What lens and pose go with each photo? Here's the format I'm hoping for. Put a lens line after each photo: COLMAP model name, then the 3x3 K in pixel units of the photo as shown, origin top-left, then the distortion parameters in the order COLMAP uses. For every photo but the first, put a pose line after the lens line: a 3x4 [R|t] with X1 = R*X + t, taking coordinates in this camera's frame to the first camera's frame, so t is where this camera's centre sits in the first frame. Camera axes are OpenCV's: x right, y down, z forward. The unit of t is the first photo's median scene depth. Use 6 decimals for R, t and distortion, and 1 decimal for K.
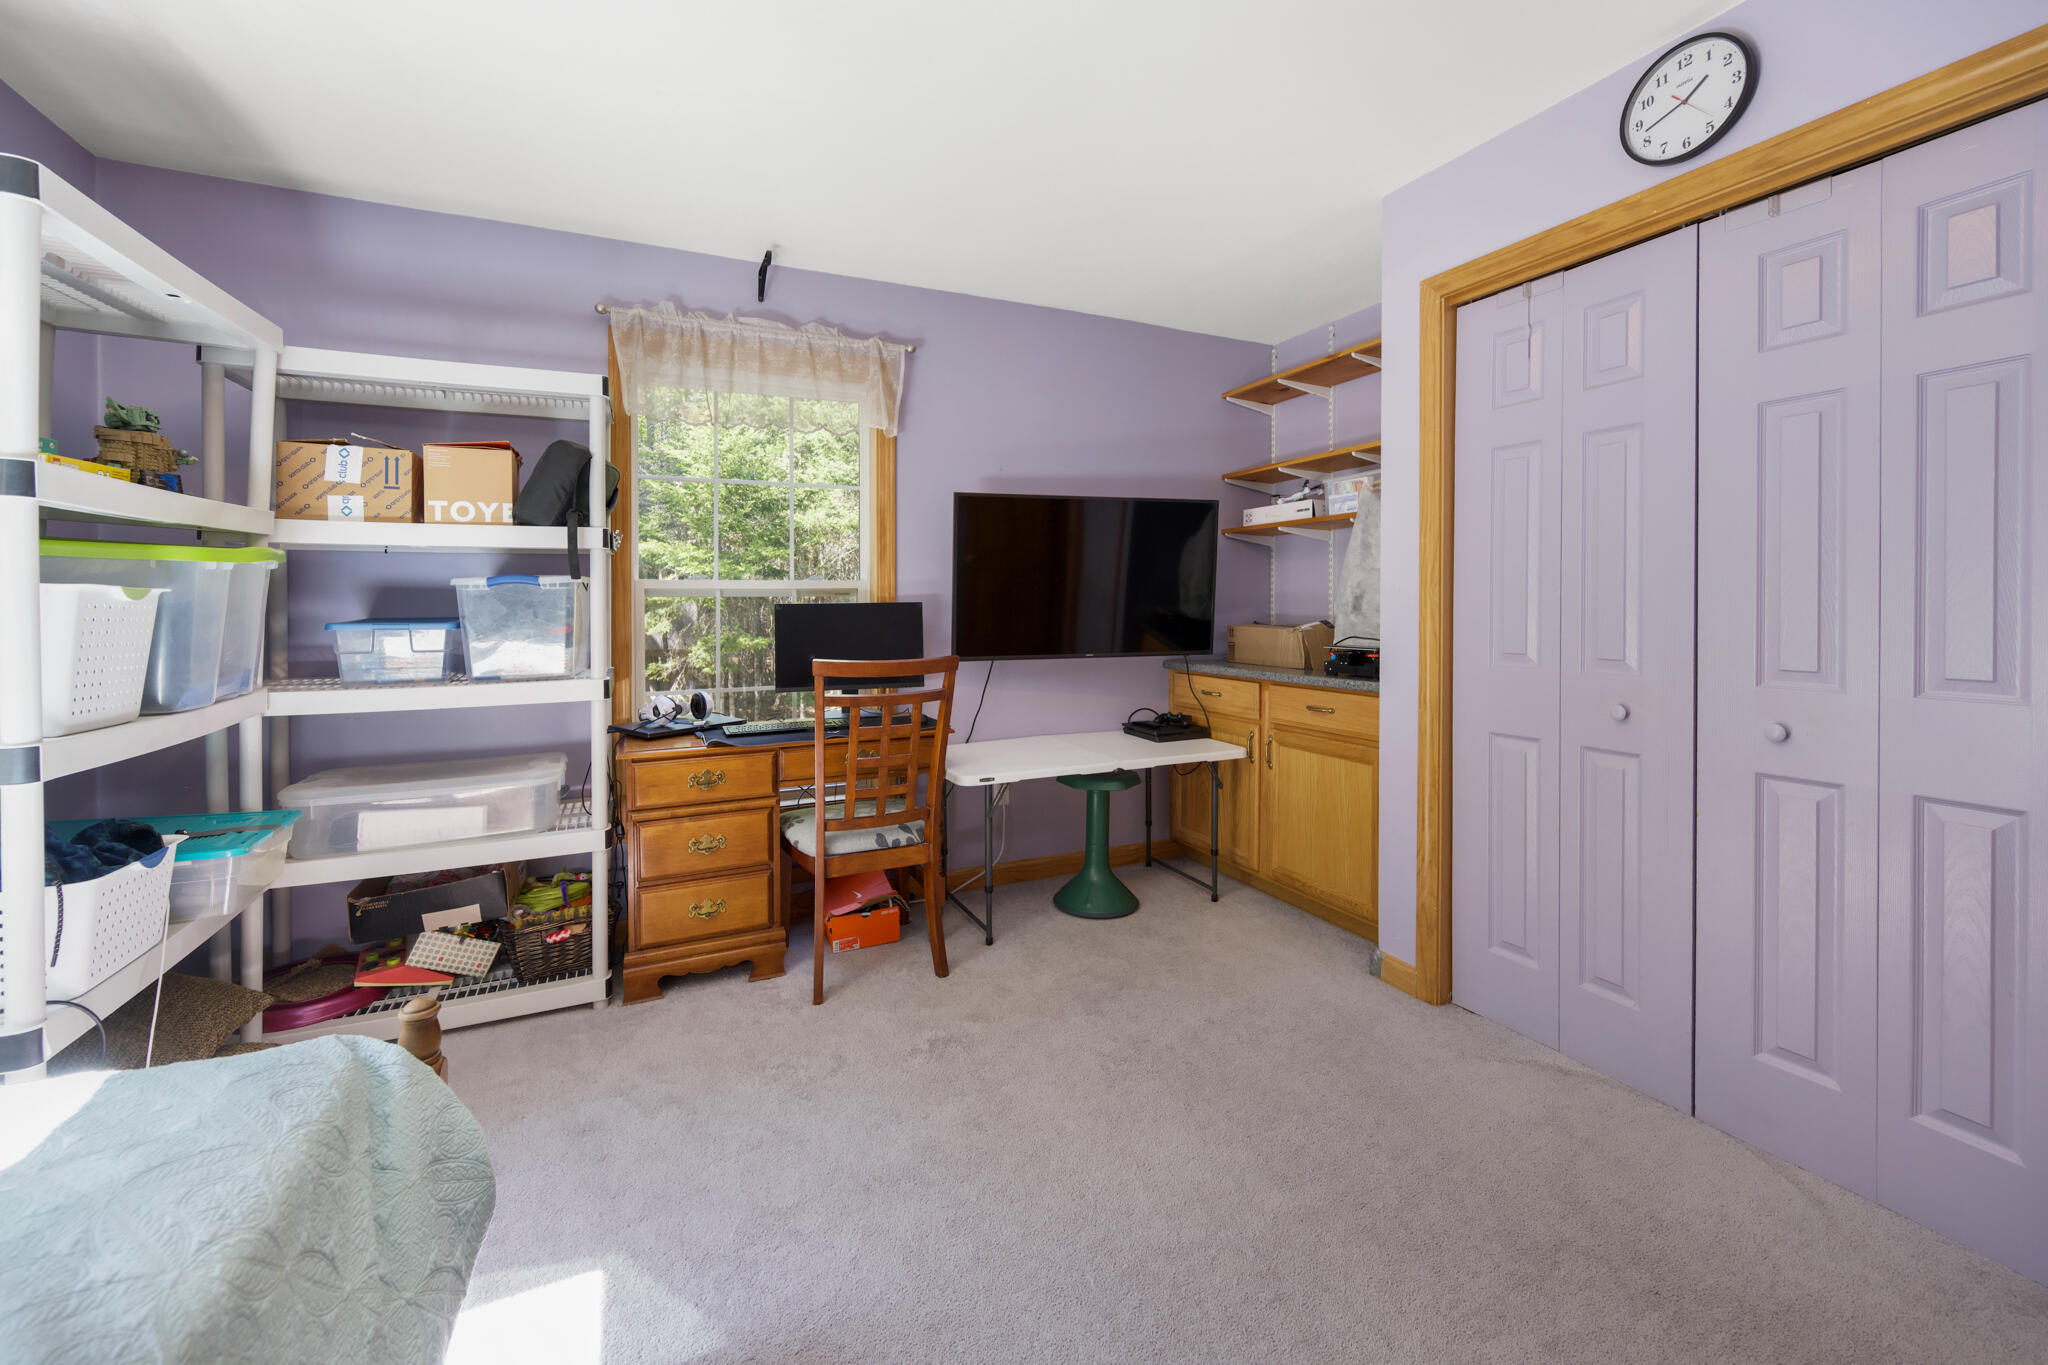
lens RADIAL K [[830.5, 0, 1025.5], [0, 830.5, 604.7], [0, 0, 1]] dist [-0.000359, -0.000095]
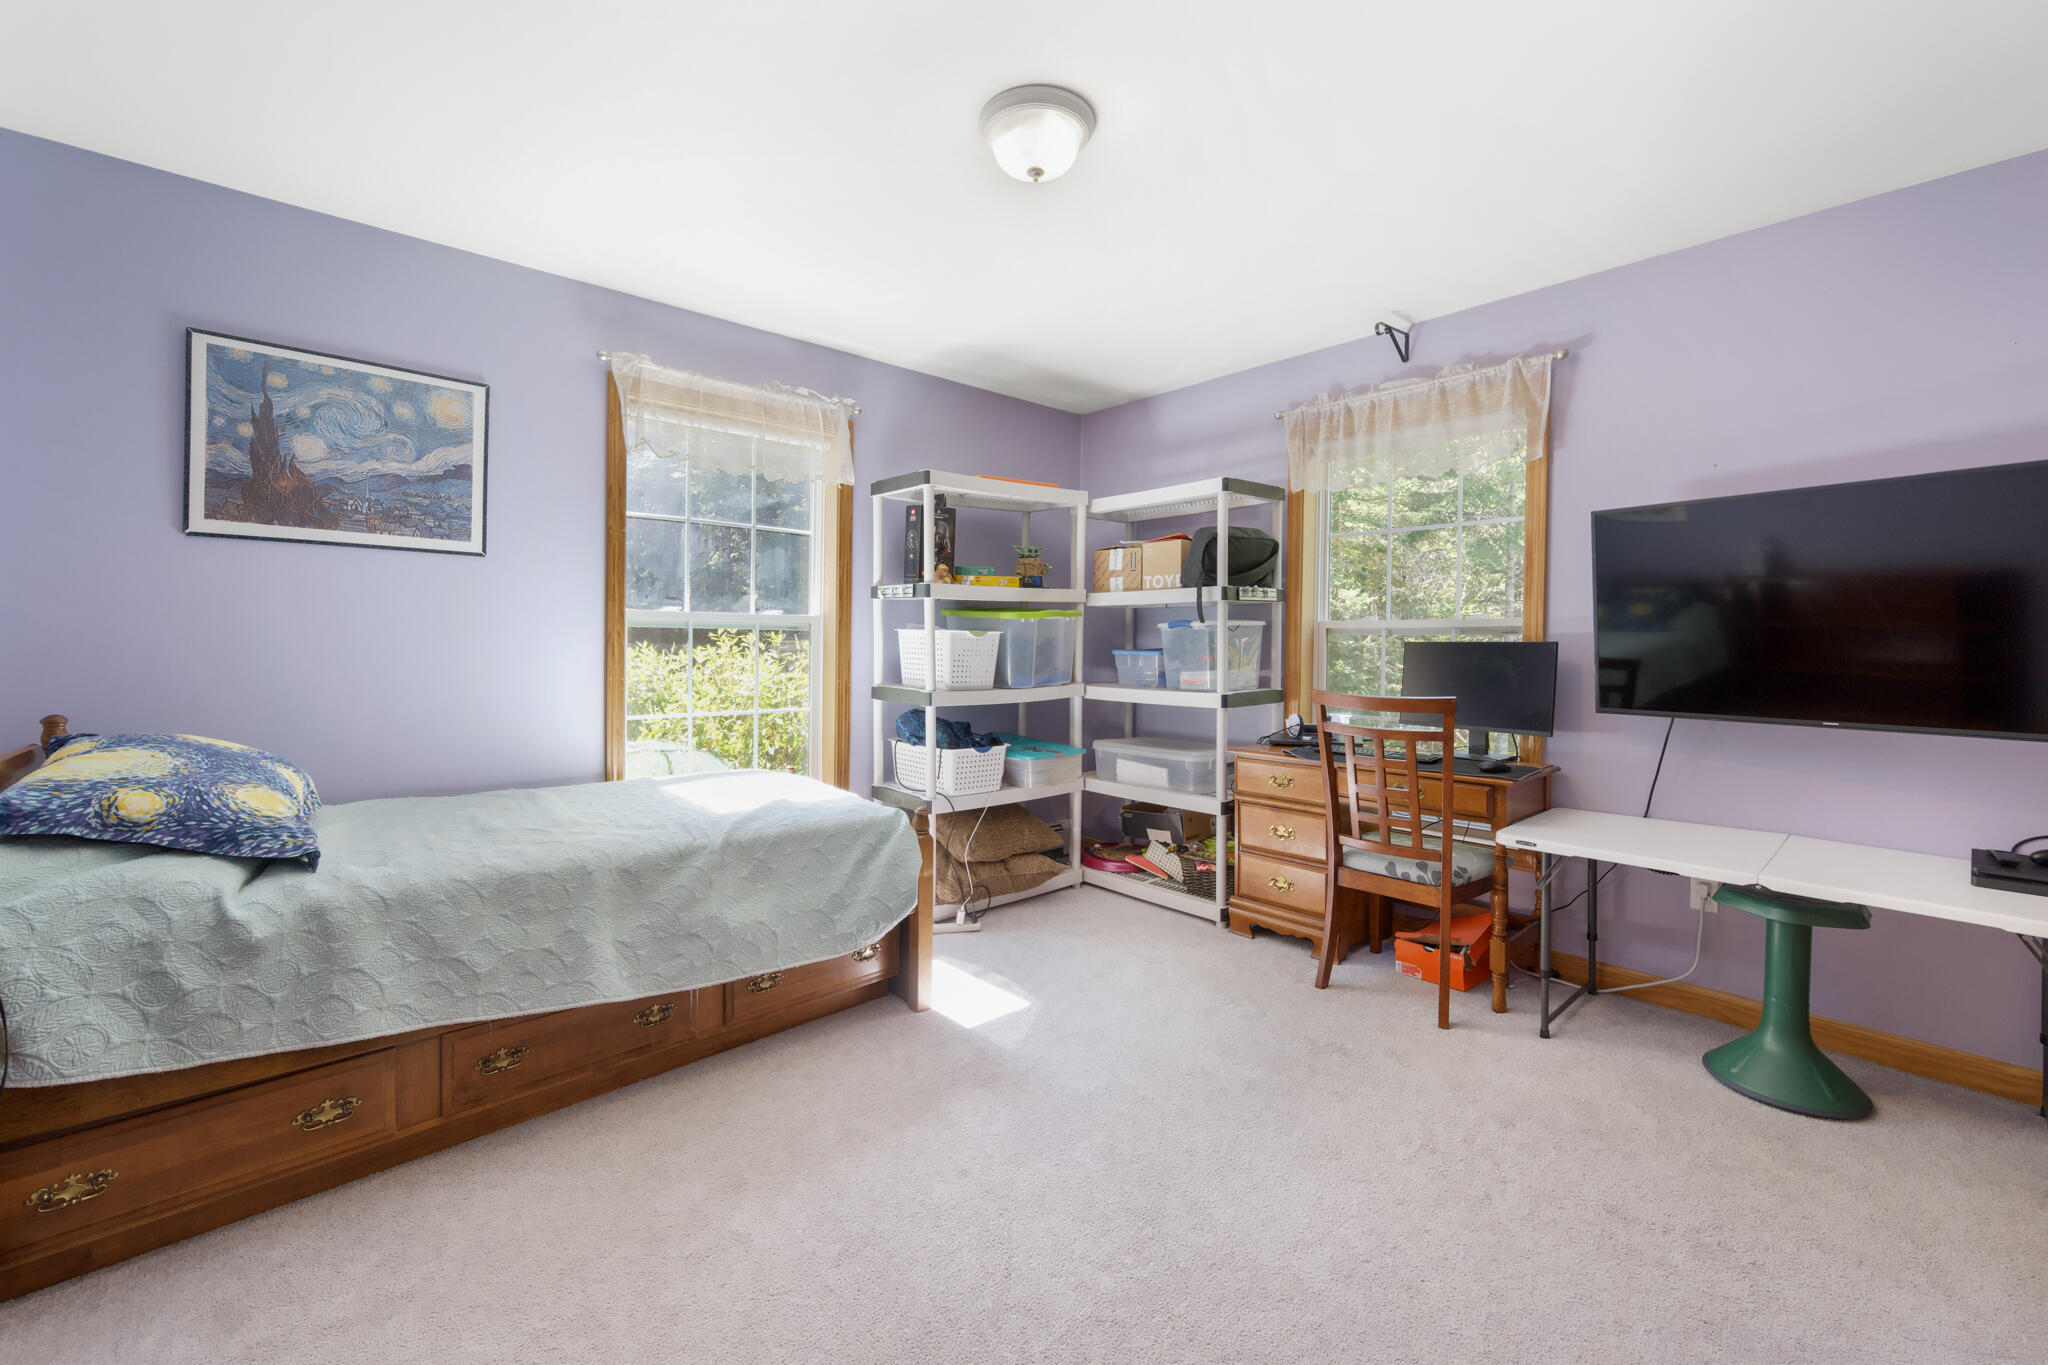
lens RADIAL K [[832.5, 0, 1022.8], [0, 832.5, 648.7], [0, 0, 1]] dist [-0.000332, -0.000112]
pose [[0.294260, 0.016173, -0.955589, 0.735667], [-0.009762, 0.999856, 0.013916, -0.002978], [0.955676, 0.005233, 0.294375, 0.266556]]
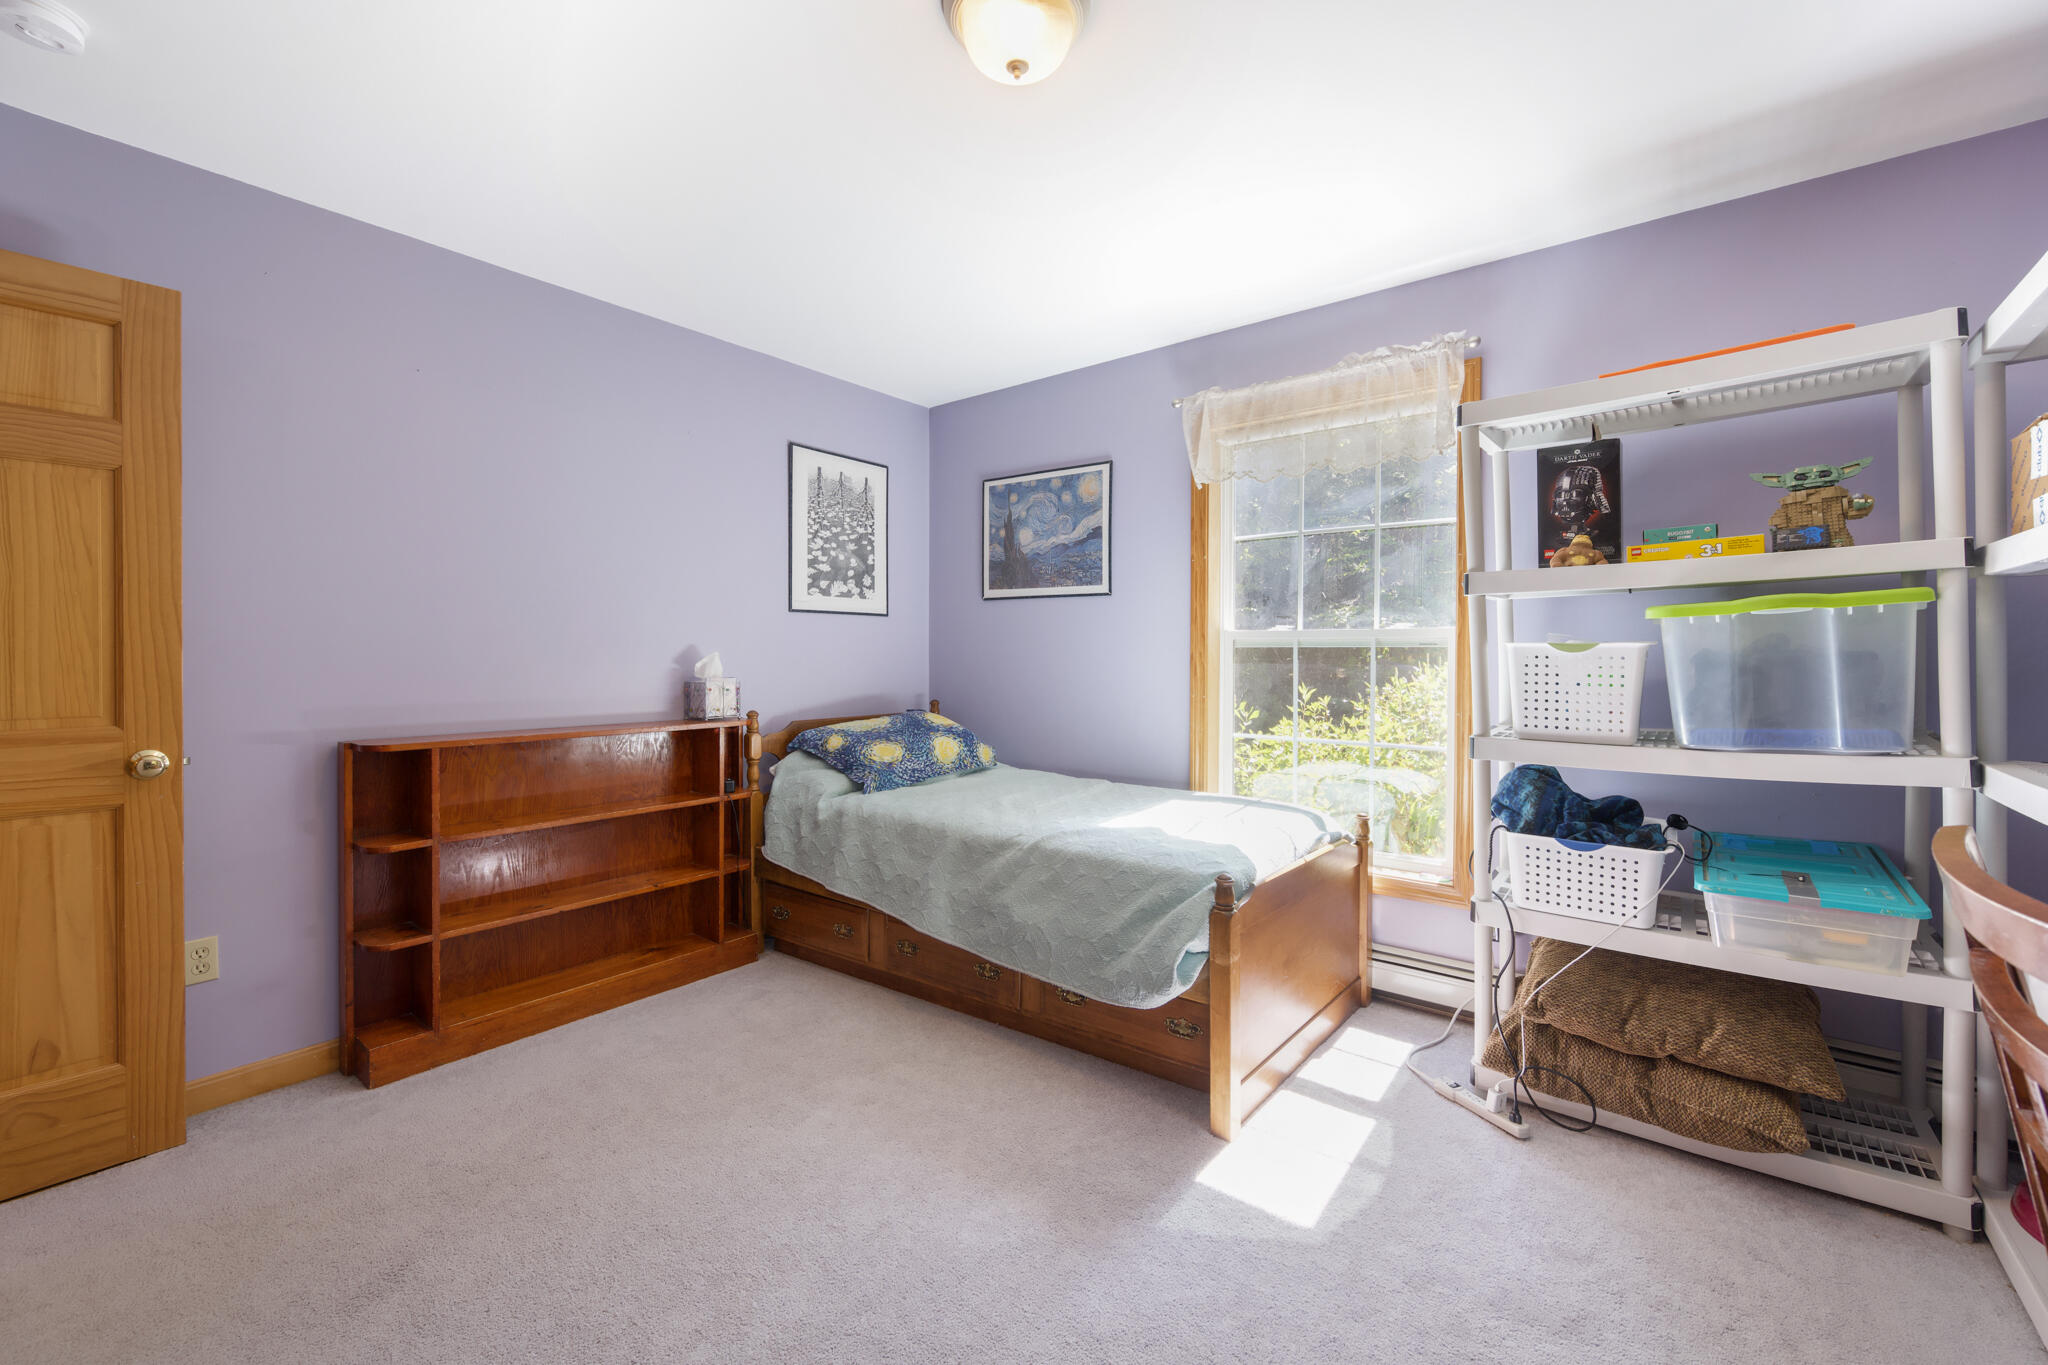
lens RADIAL K [[830.4, 0, 1028.4], [0, 830.4, 660.7], [0, 0, 1]] dist [-0.000709, 0.000028]
pose [[-0.890808, 0.006589, -0.454331, 0.219536], [0.003583, 0.999966, 0.007476, -0.002837], [0.454365, 0.005032, -0.890801, 1.119608]]
